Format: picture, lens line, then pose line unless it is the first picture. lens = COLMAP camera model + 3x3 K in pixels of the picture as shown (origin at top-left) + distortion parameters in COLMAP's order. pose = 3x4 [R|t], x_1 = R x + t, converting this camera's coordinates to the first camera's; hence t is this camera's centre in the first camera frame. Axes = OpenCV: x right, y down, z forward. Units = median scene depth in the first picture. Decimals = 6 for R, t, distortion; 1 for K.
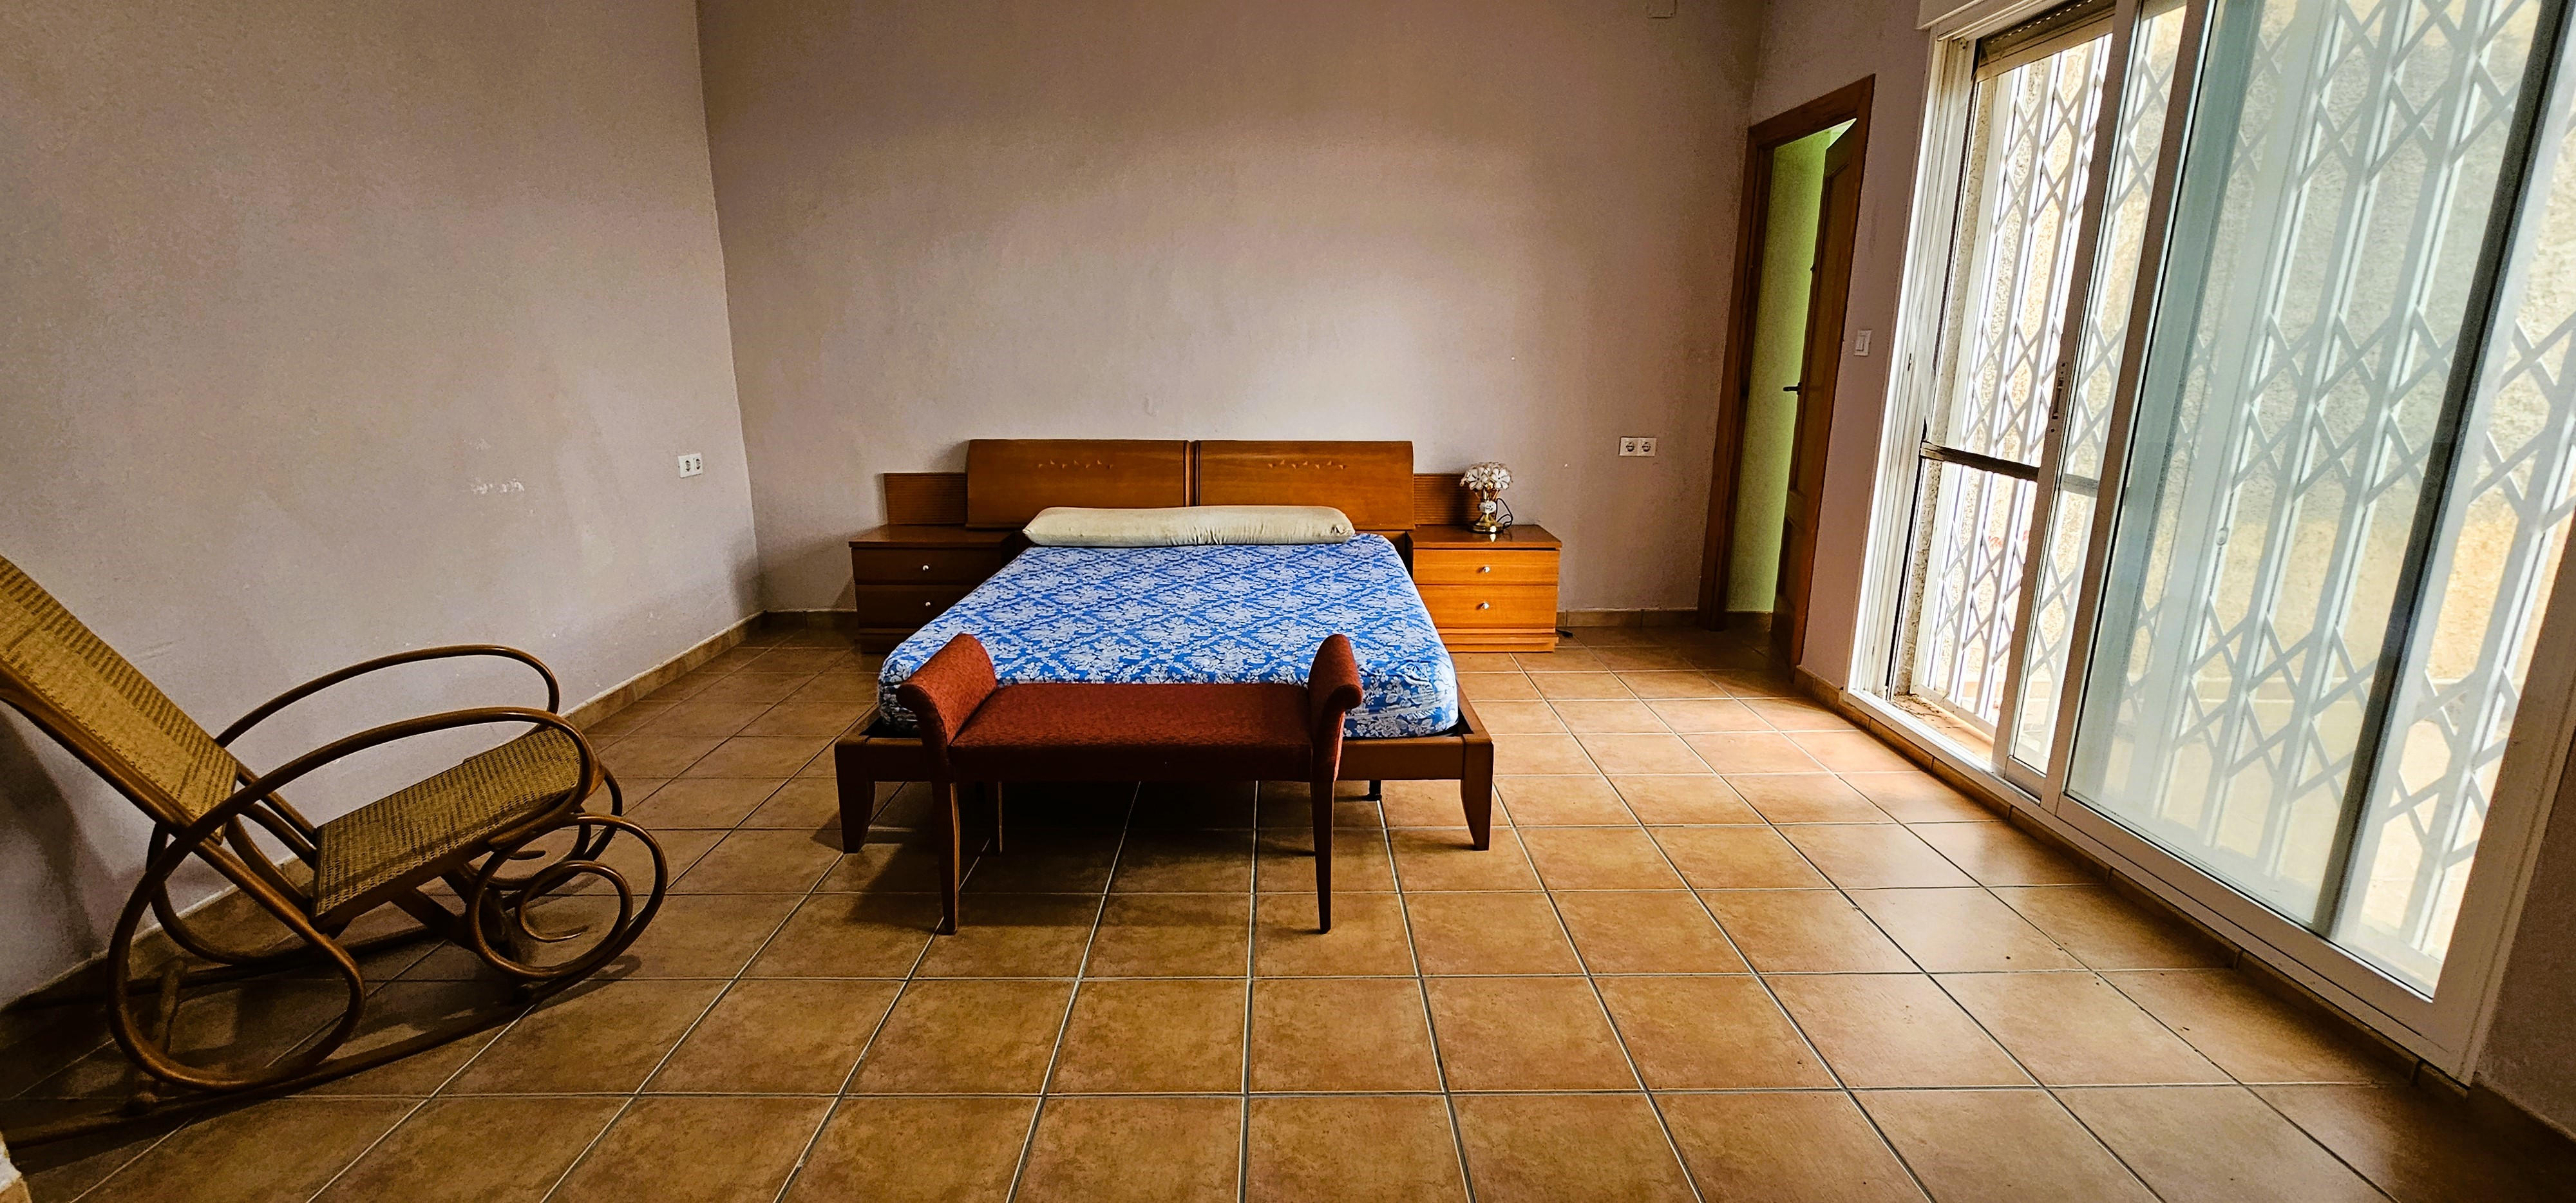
lens RADIAL K [[1051.9, 0, 1284.8], [0, 1051.9, 609.8], [0, 0, 1]] dist [-0.001949, 0.000142]
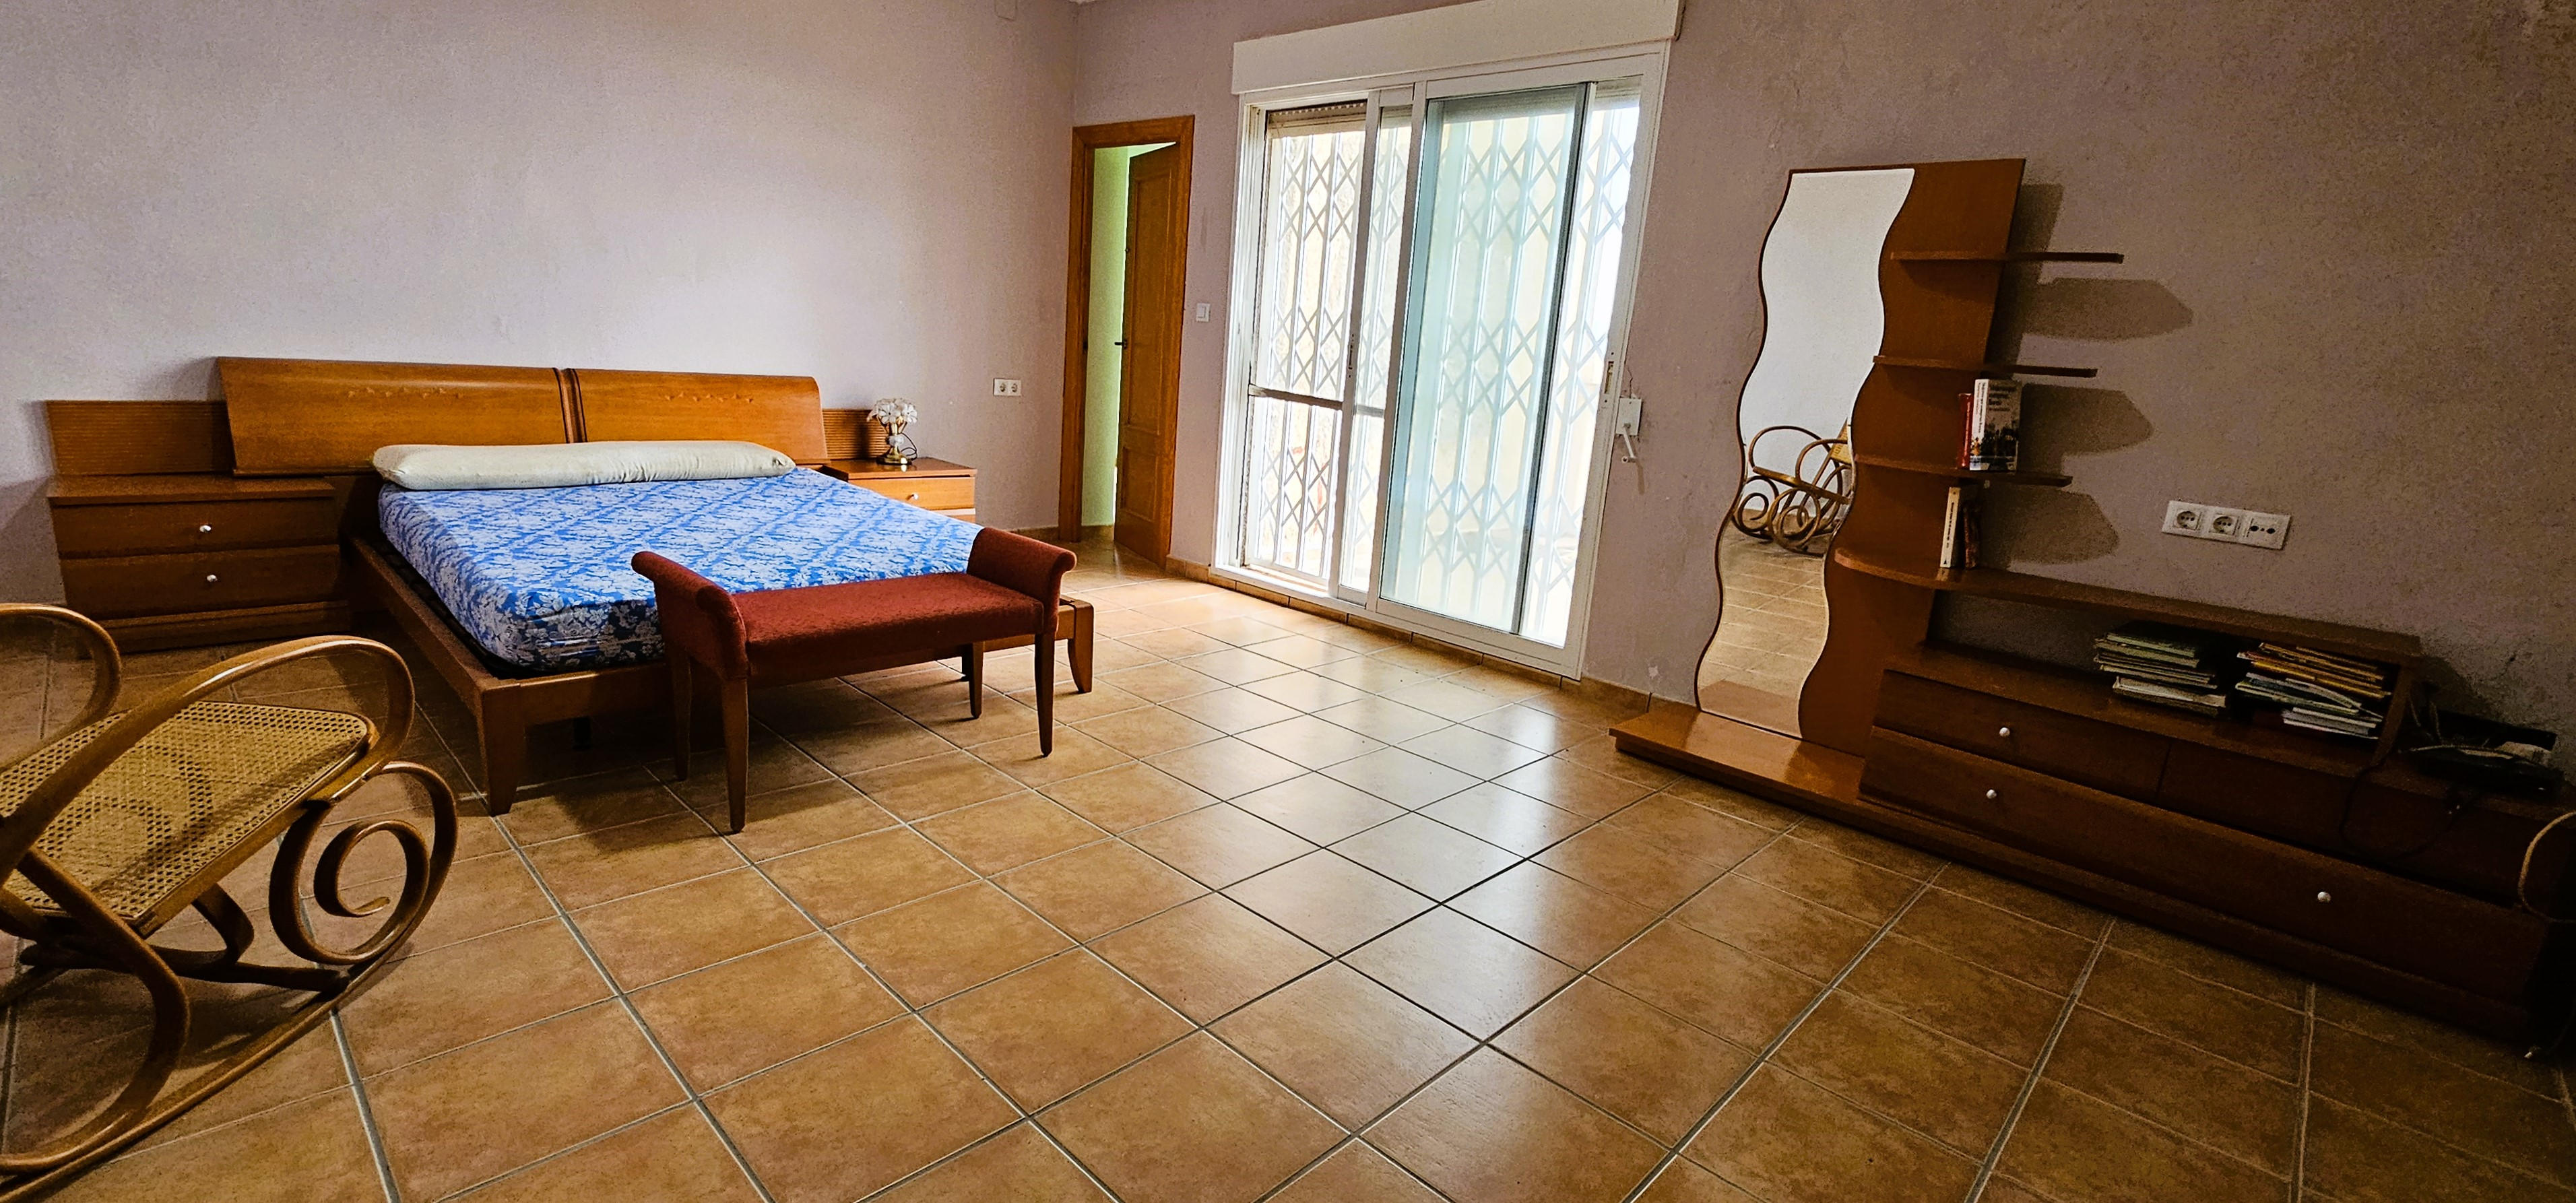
lens RADIAL K [[1112.6, 0, 1289.2], [0, 1112.6, 605.6], [0, 0, 1]] dist [-0.000931, -0.000061]
pose [[0.699340, -0.114478, 0.705563, -0.450034], [0.099281, 0.993081, 0.062722, 0.049047], [-0.707861, 0.026185, 0.705866, -0.098653]]
